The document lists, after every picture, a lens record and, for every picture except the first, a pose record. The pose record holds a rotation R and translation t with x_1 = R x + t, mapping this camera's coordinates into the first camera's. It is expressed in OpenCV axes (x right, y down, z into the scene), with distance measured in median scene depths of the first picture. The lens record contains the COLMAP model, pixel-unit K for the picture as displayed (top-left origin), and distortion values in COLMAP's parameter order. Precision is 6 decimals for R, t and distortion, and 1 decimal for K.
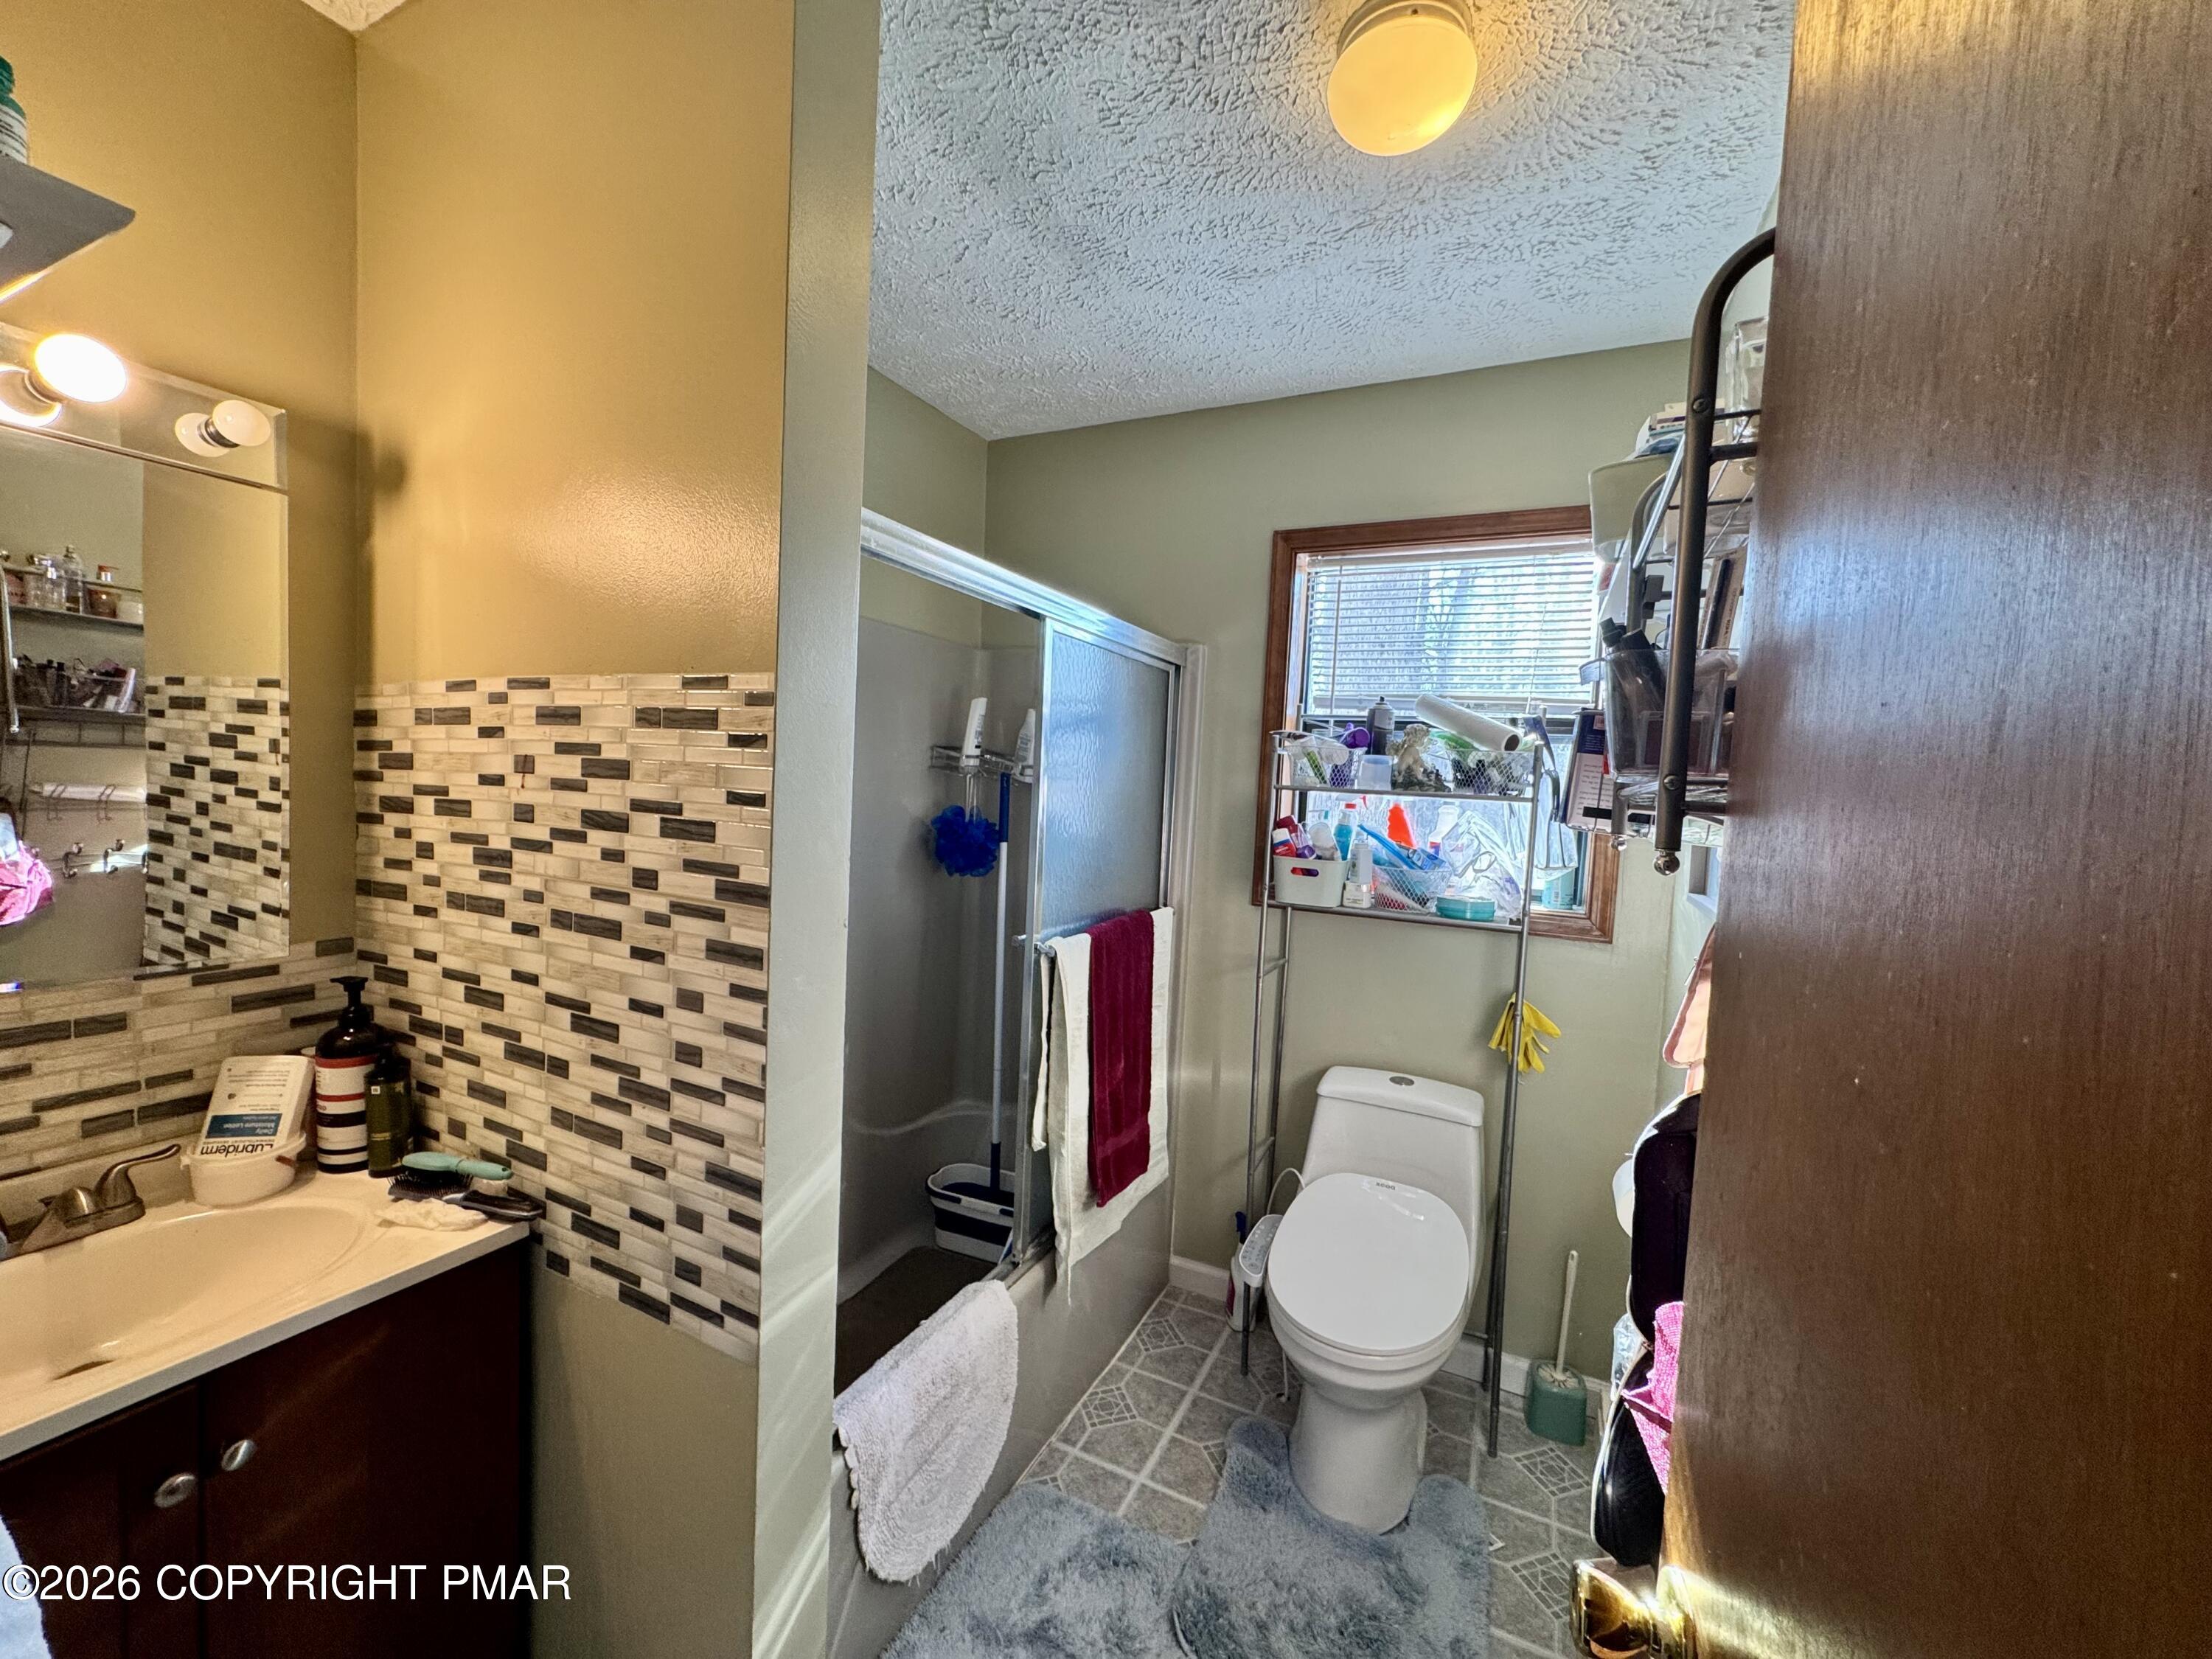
lens RADIAL K [[880.1, 0, 1105.8], [0, 880.1, 829.8], [0, 0, 1]] dist [-0.000287, 0.000184]
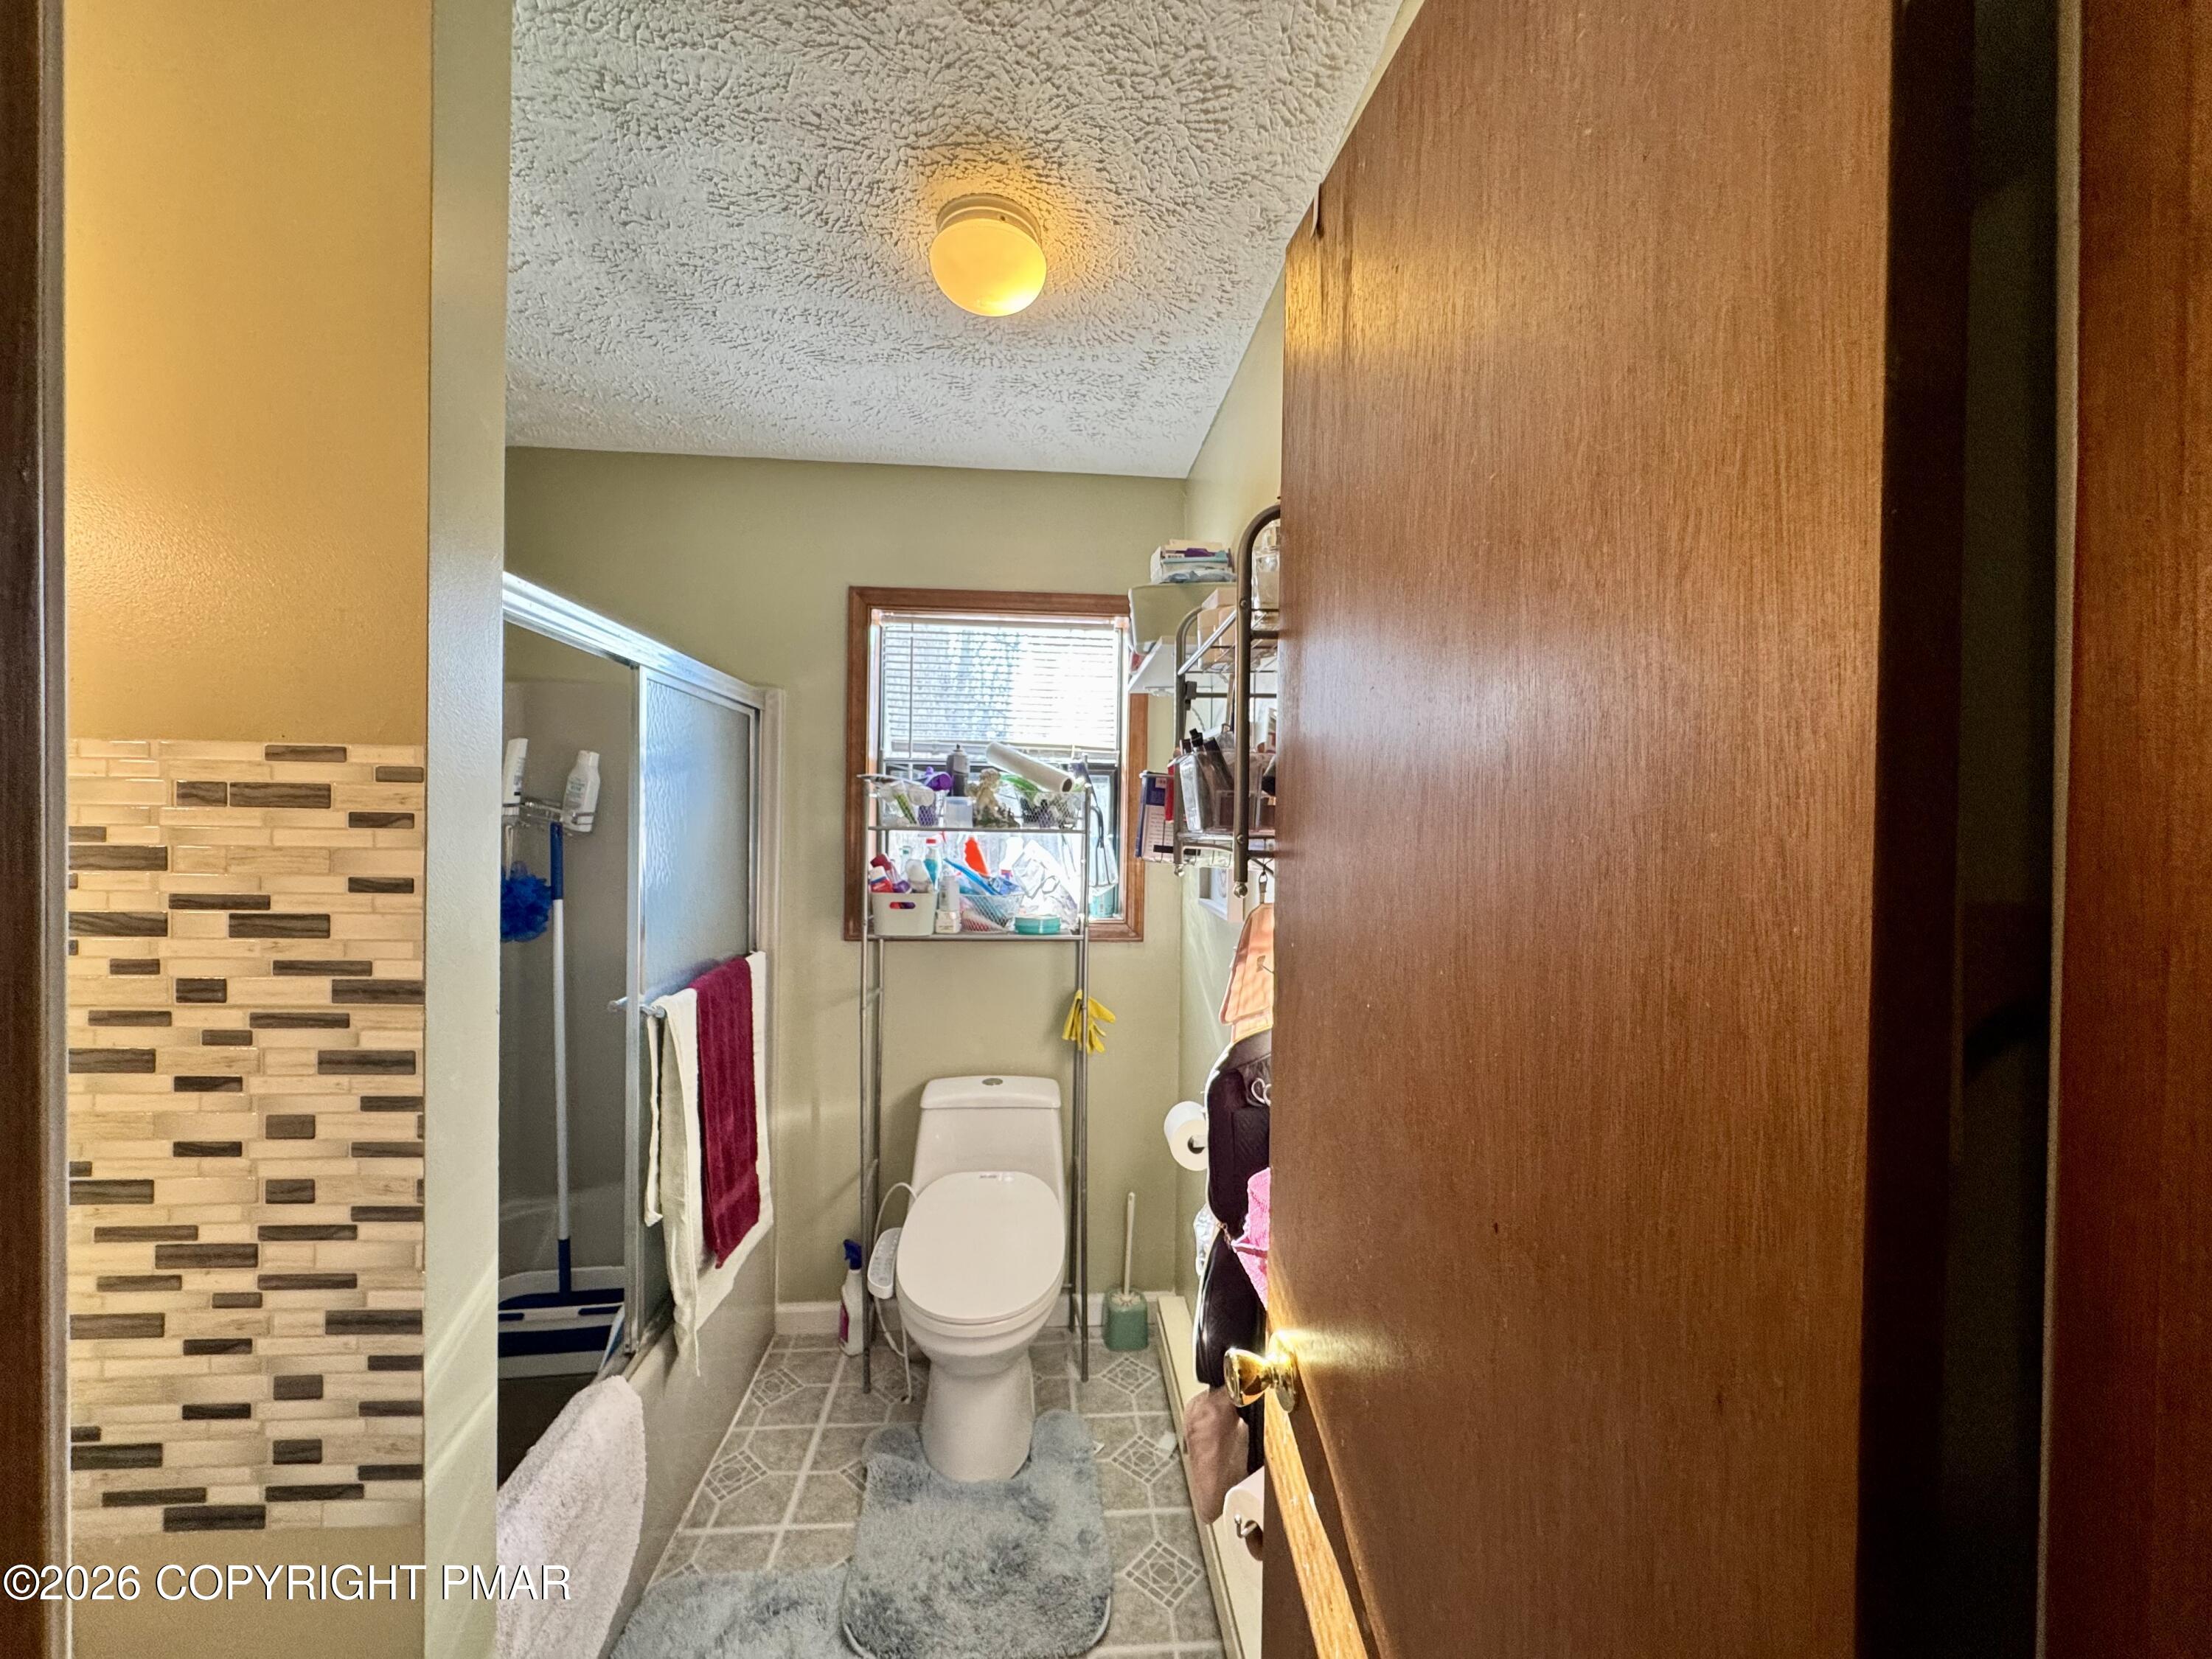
lens RADIAL K [[880.1, 0, 1105.6], [0, 880.1, 829.6], [0, 0, 1]] dist [-0.000287, 0.000184]
pose [[0.860112, -0.040848, 0.508467, -0.132317], [0.054297, 0.998457, -0.011637, -0.023957], [-0.507207, 0.037617, 0.861003, -0.082946]]
